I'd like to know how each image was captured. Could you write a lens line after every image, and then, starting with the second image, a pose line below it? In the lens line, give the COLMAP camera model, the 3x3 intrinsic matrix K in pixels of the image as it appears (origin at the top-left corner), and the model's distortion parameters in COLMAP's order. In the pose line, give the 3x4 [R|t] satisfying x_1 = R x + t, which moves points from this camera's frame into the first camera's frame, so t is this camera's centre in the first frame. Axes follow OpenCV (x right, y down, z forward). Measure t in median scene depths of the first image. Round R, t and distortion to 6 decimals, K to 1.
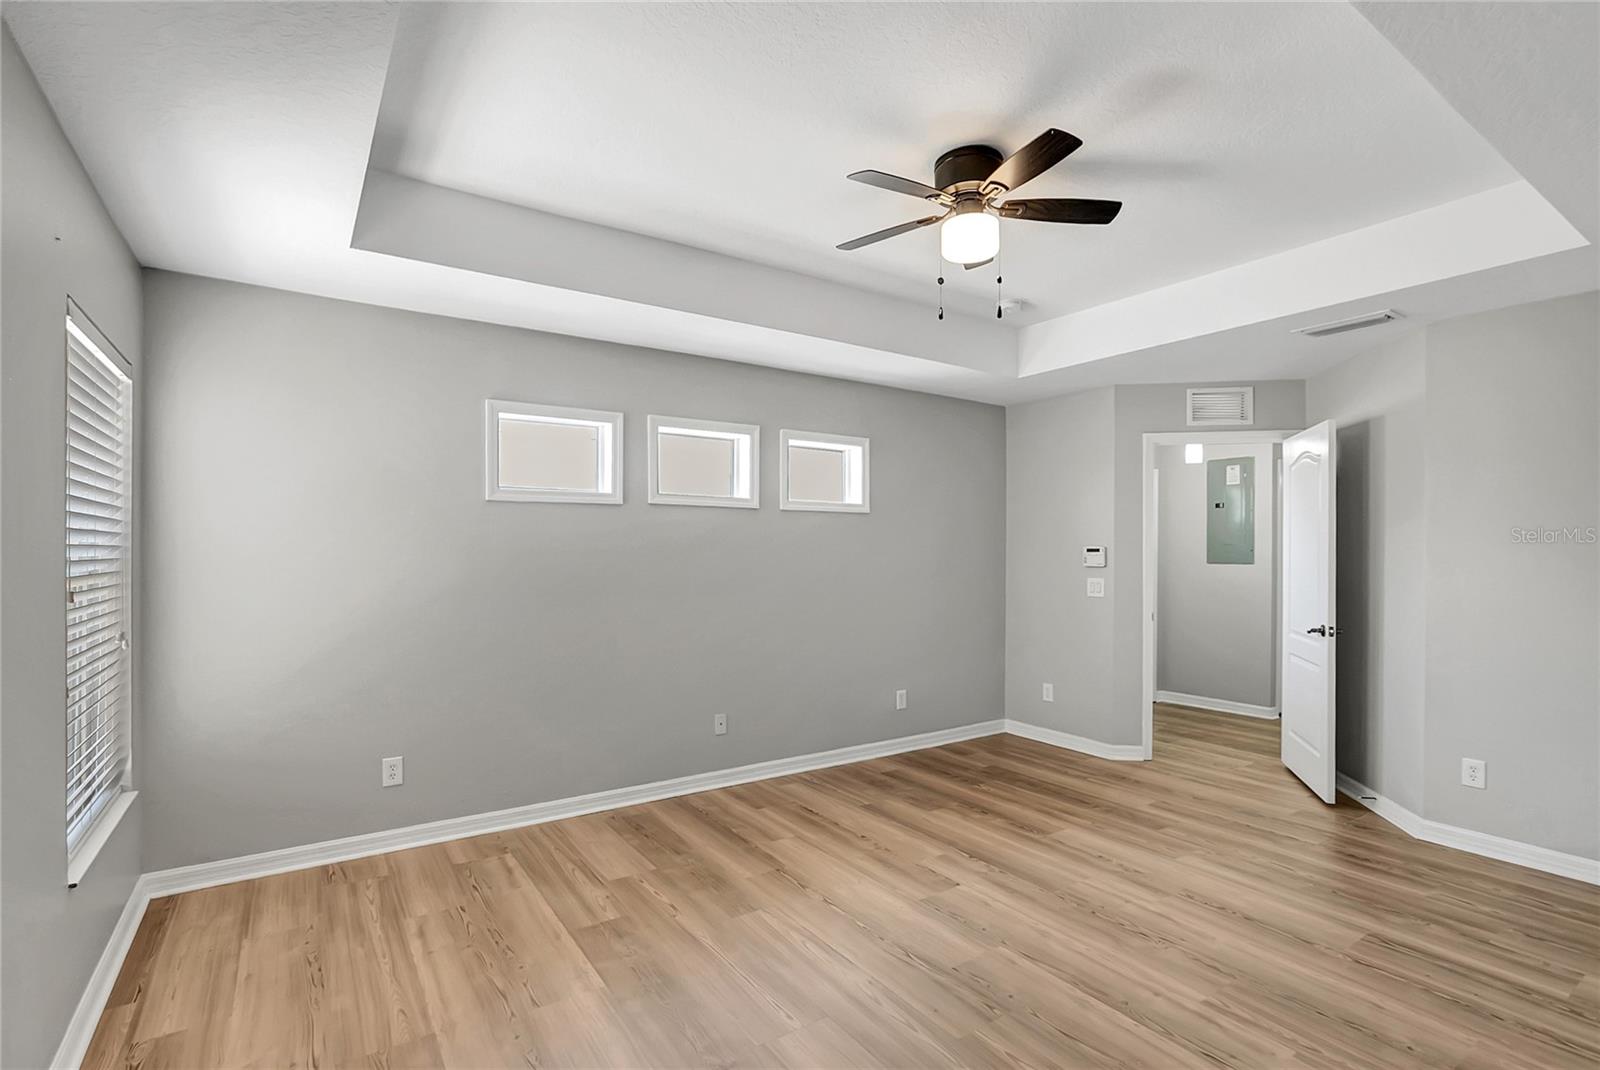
lens RADIAL K [[752.3, 0, 794.6], [0, 752.3, 494.3], [0, 0, 1]] dist [-0.031431, 0.017446]
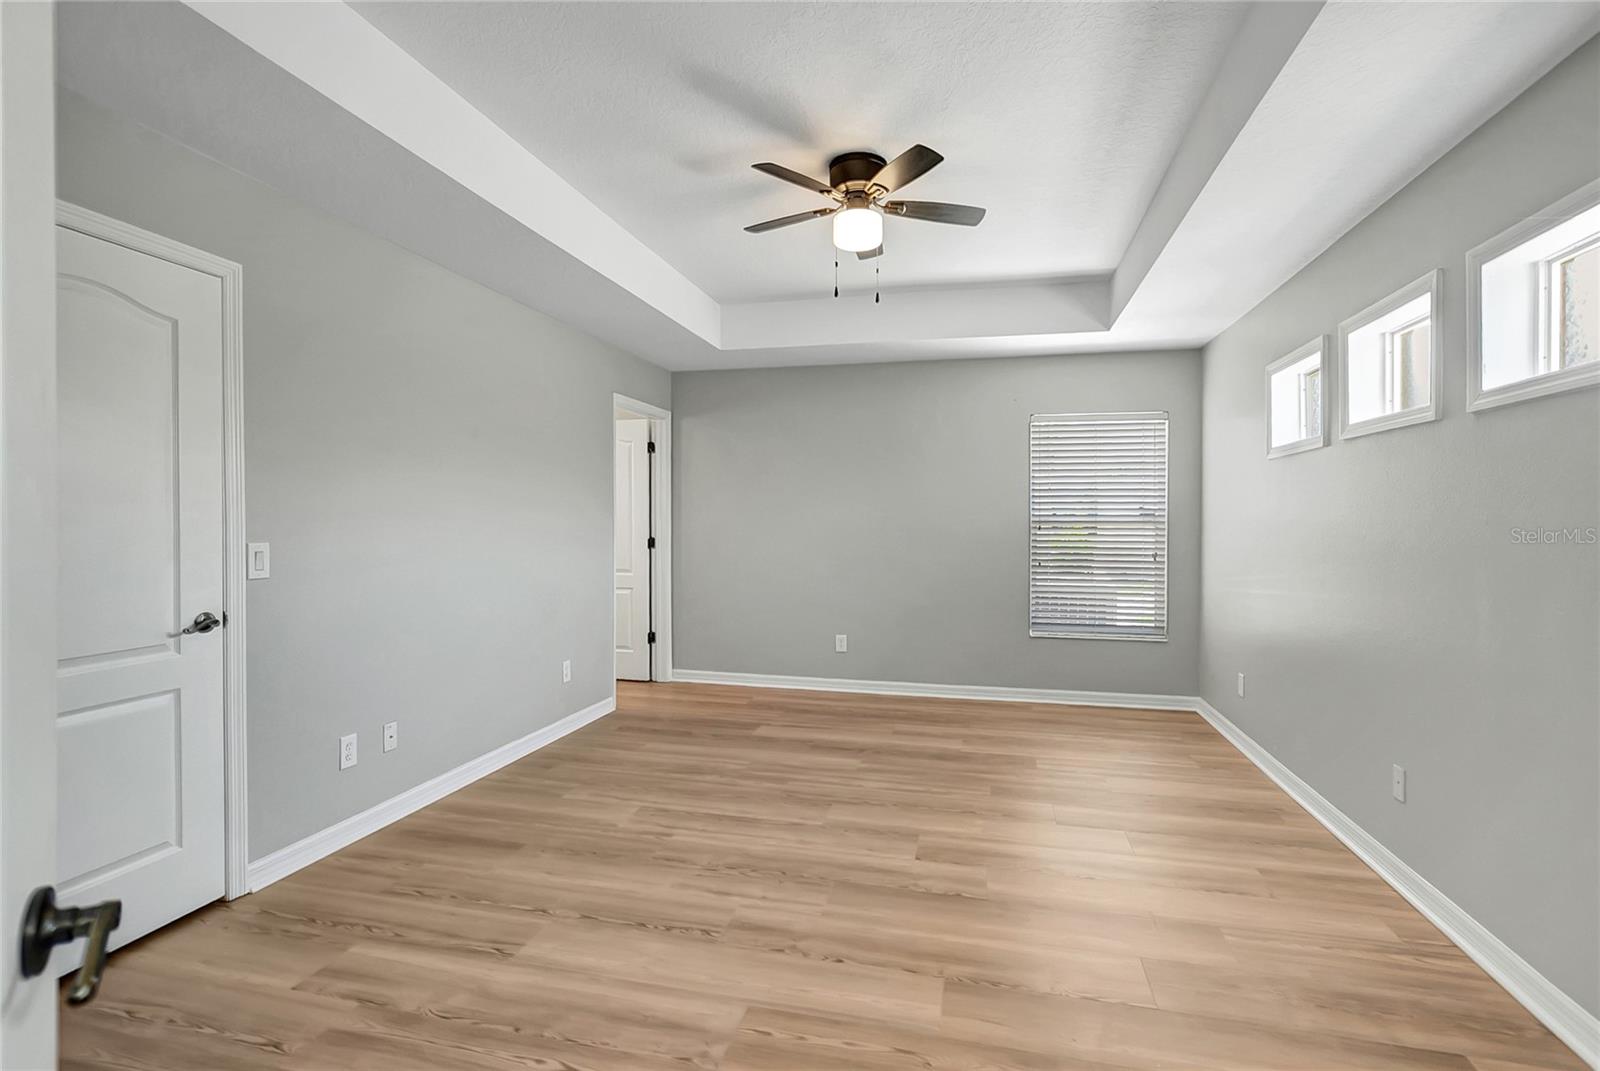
lens RADIAL K [[755.7, 0, 794.0], [0, 755.7, 509.4], [0, 0, 1]] dist [-0.037969, 0.021900]
pose [[-0.742607, -0.020084, -0.669426, 0.940653], [0.038525, 0.996614, -0.072637, 0.149965], [0.668618, -0.079730, -0.739319, 1.580541]]
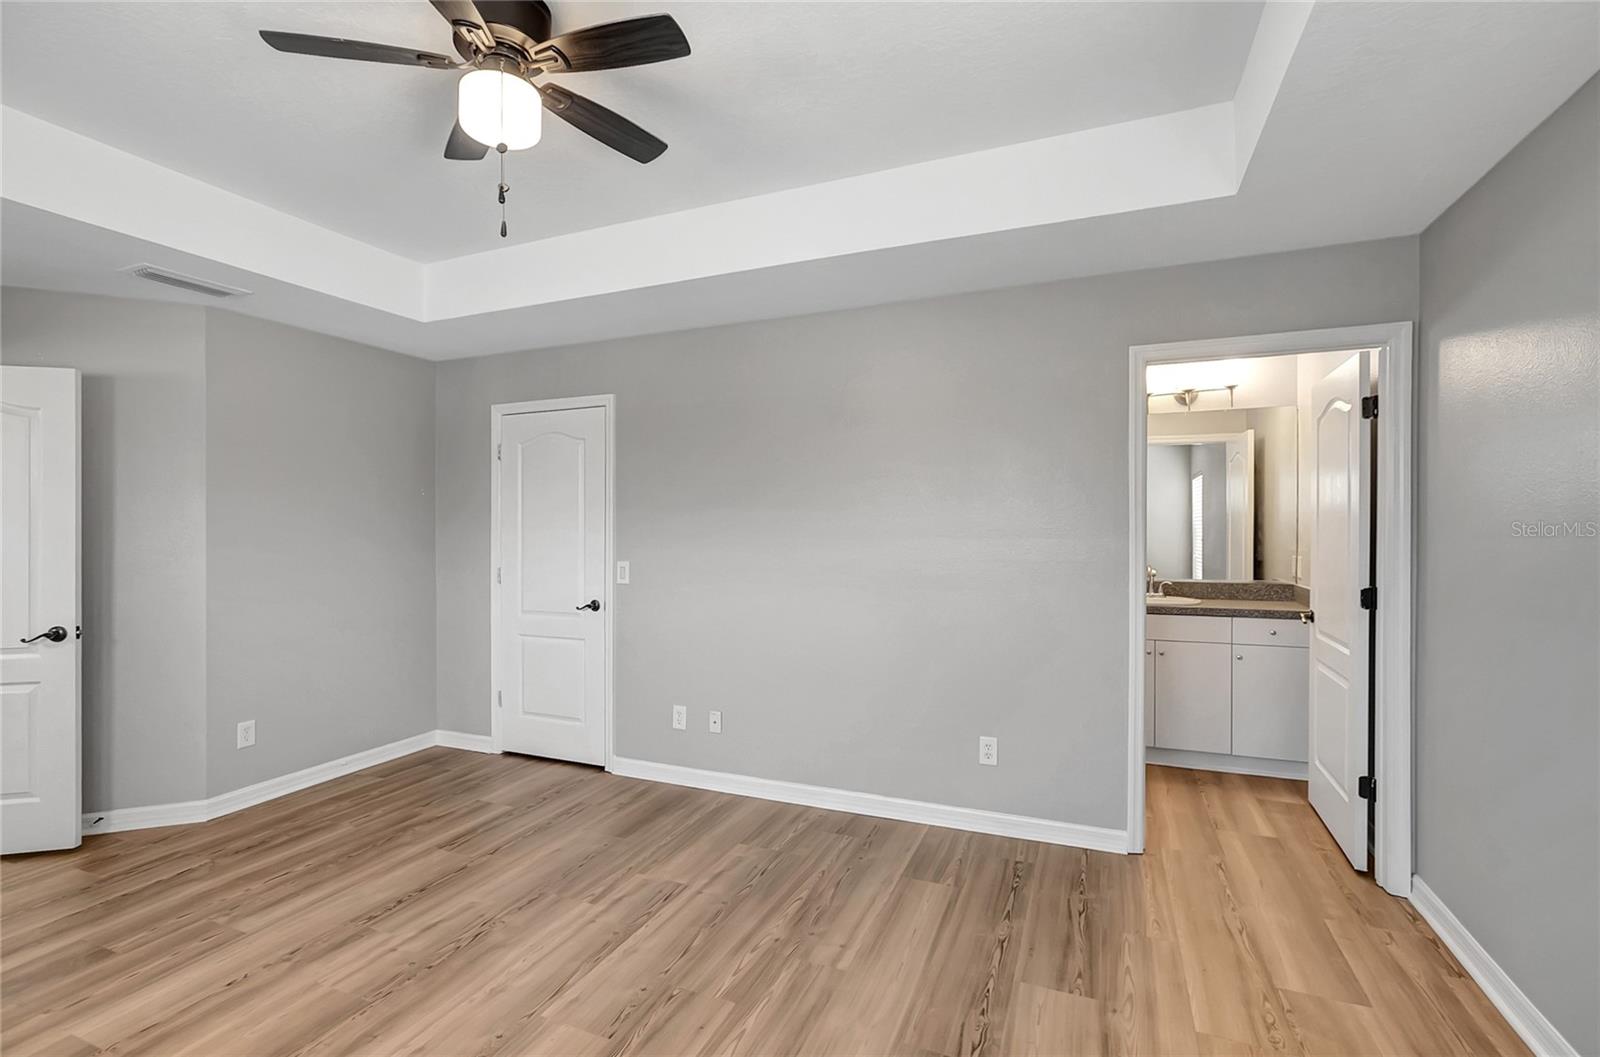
lens RADIAL K [[727.6, 0, 800.0], [0, 727.6, 528.5], [0, 0, 1]] dist [-0.003836, 0.000123]
pose [[-0.550115, -0.008448, 0.835046, -0.449515], [-0.063868, 0.997446, -0.031984, 0.064666], [-0.832643, -0.070928, -0.549250, 1.021073]]
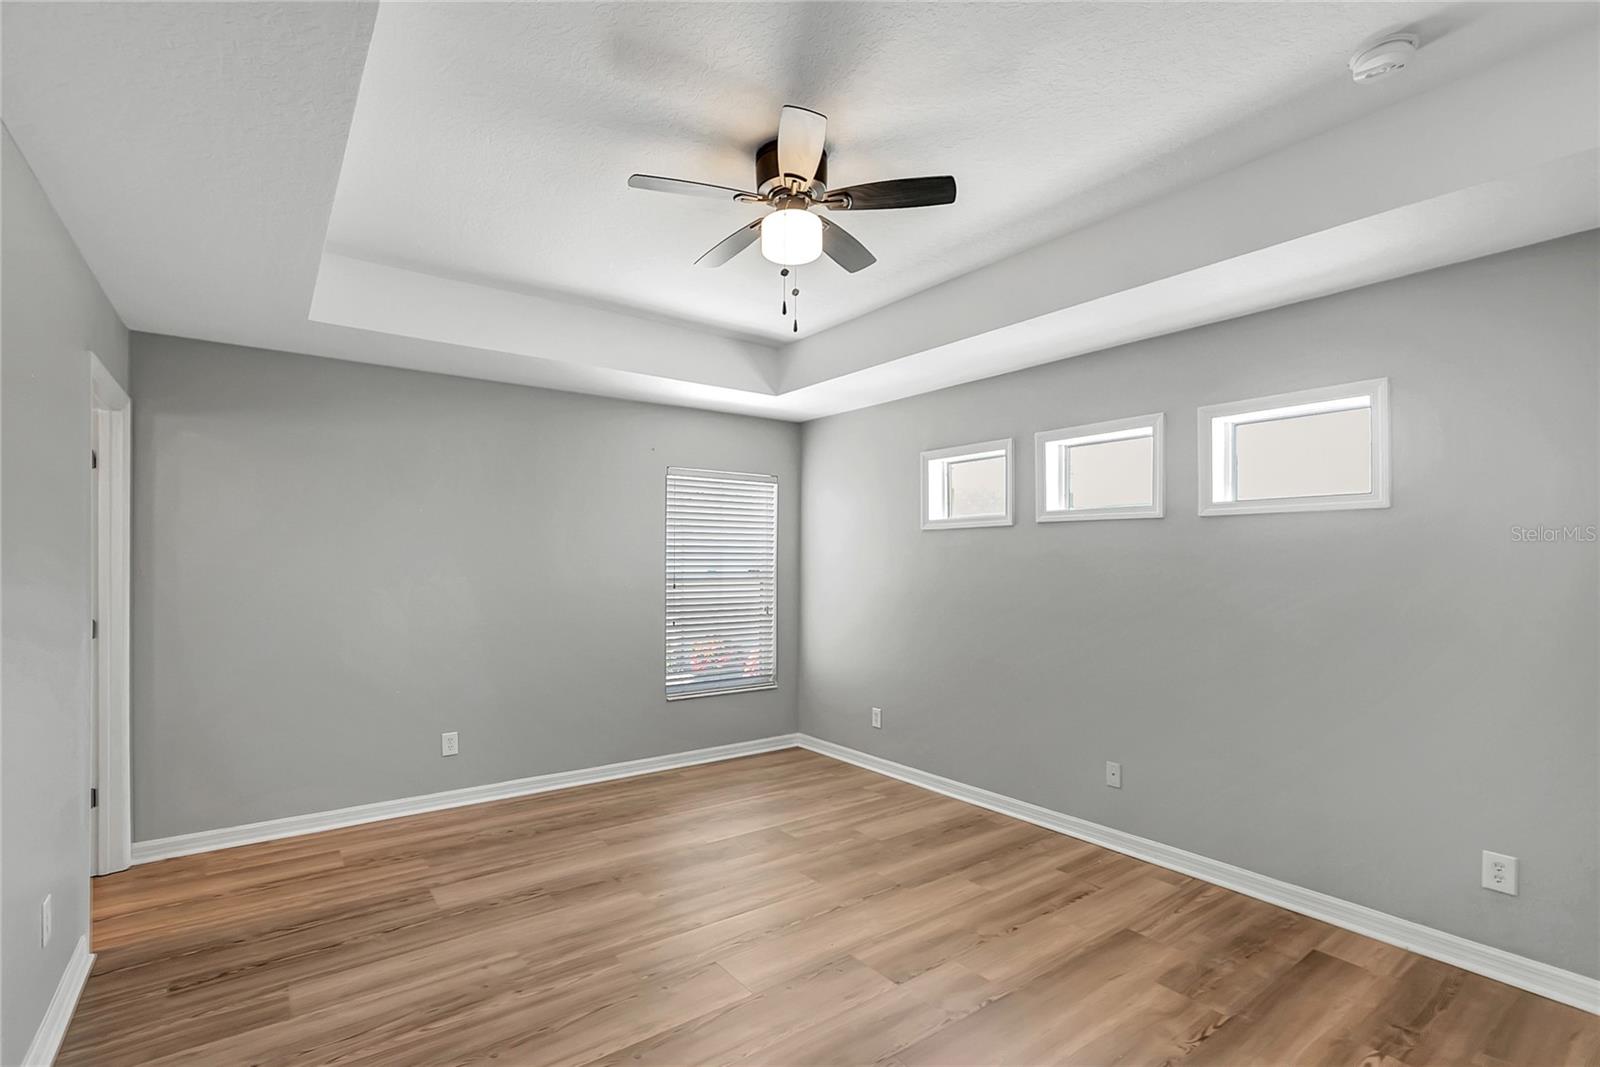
lens RADIAL K [[732.0, 0, 798.9], [0, 732.0, 557.6], [0, 0, 1]] dist [-0.035659, 0.020180]
pose [[0.047071, -0.011148, -0.998829, 0.987811], [0.069135, 0.997576, -0.007876, 0.057024], [0.996496, -0.068684, 0.047727, 0.867390]]
